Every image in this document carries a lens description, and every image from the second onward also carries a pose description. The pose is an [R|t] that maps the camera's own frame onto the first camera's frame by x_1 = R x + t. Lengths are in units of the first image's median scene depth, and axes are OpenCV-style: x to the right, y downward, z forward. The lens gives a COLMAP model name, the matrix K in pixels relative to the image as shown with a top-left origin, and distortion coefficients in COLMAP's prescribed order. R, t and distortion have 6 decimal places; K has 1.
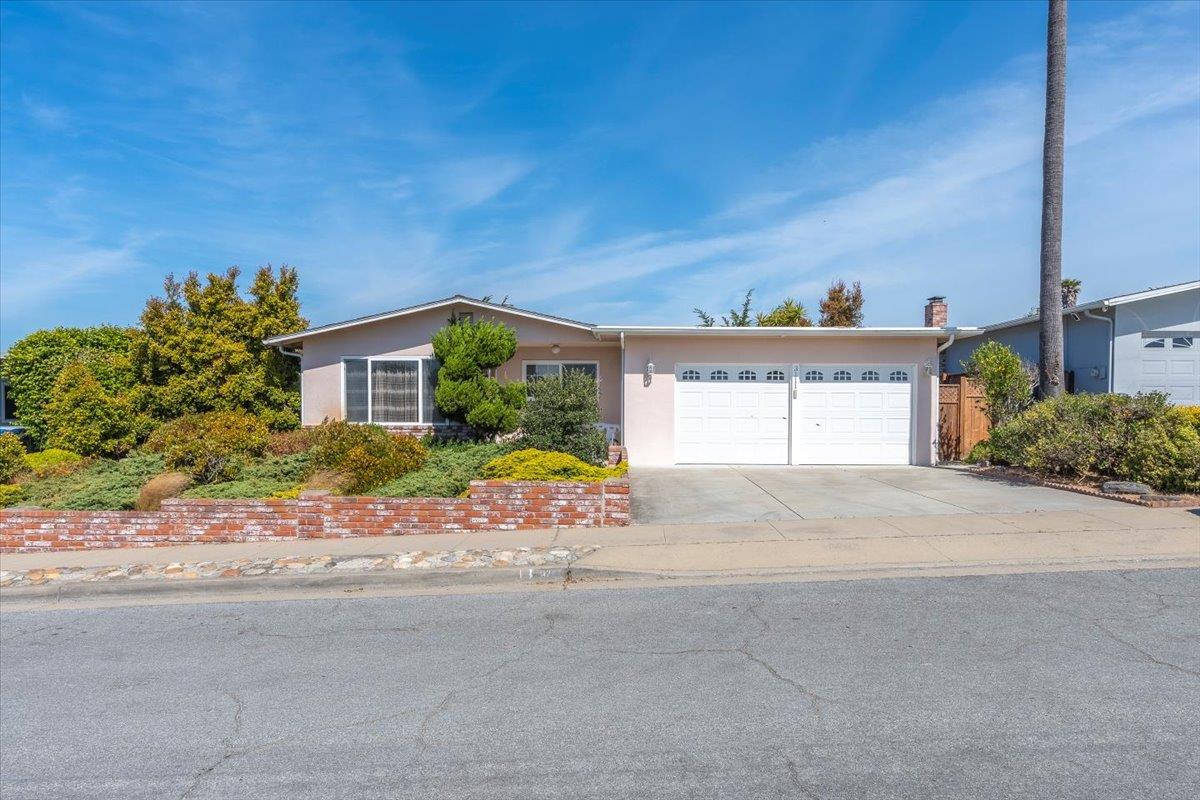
lens RADIAL K [[747.8, 0, 613.4], [0, 747.8, 418.4], [0, 0, 1]] dist [-0.015729, 0.009174]
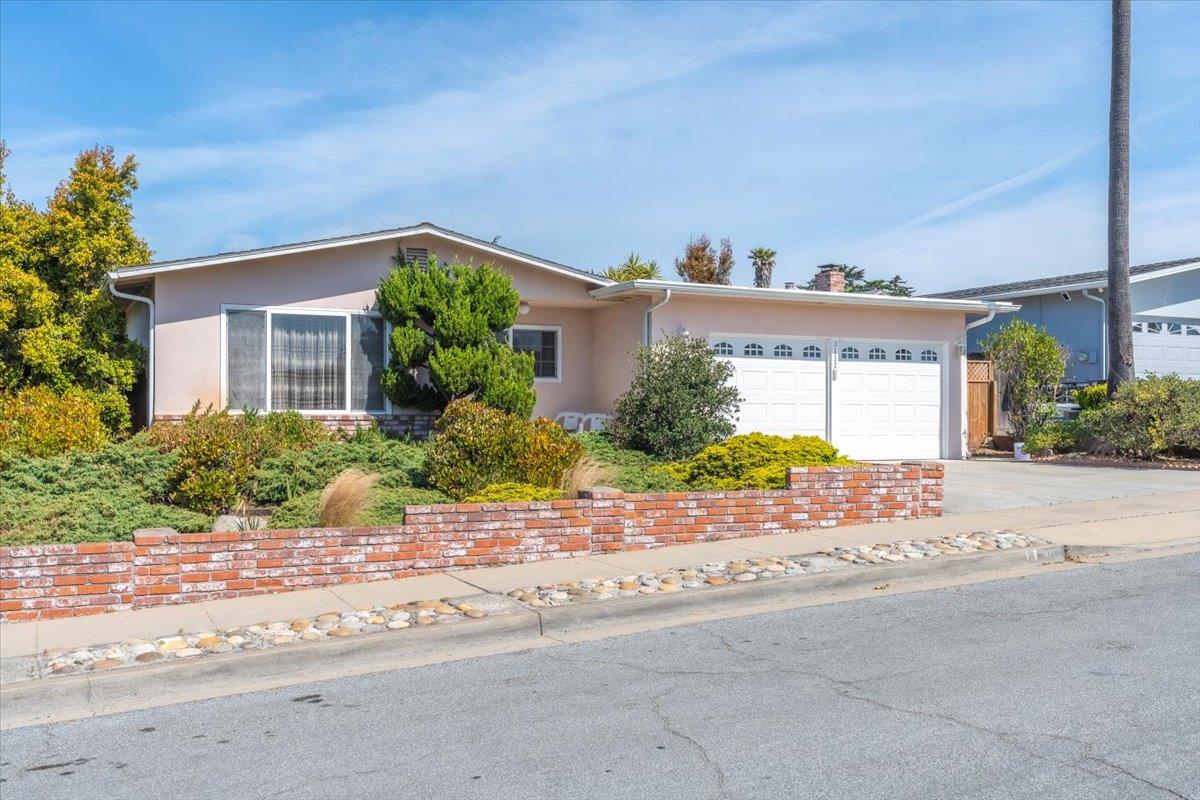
lens RADIAL K [[1132.8, 0, 603.0], [0, 1132.8, 401.9], [0, 0, 1]] dist [0.002507, 0.000000]
pose [[0.890776, 0.004468, 0.454421, -0.550949], [0.006929, 0.999702, -0.023412, 0.024680], [-0.454390, 0.024003, 0.890480, 0.010976]]
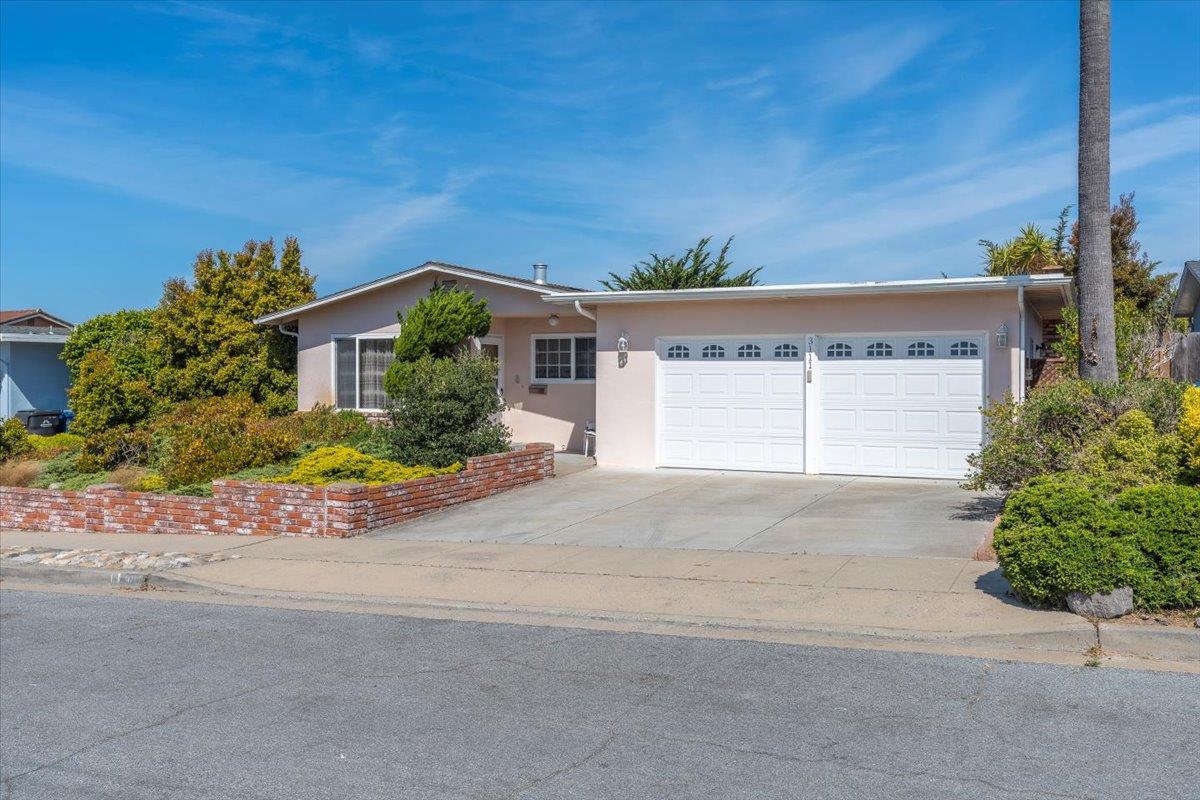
lens RADIAL K [[1018.4, 0, 602.9], [0, 1018.4, 399.4], [0, 0, 1]] dist [0.018055, -0.010876]
pose [[0.910522, 0.005958, -0.413418, 0.472388], [-0.002730, 0.999961, 0.008399, -0.018023], [0.413452, -0.006518, 0.910503, 0.020483]]
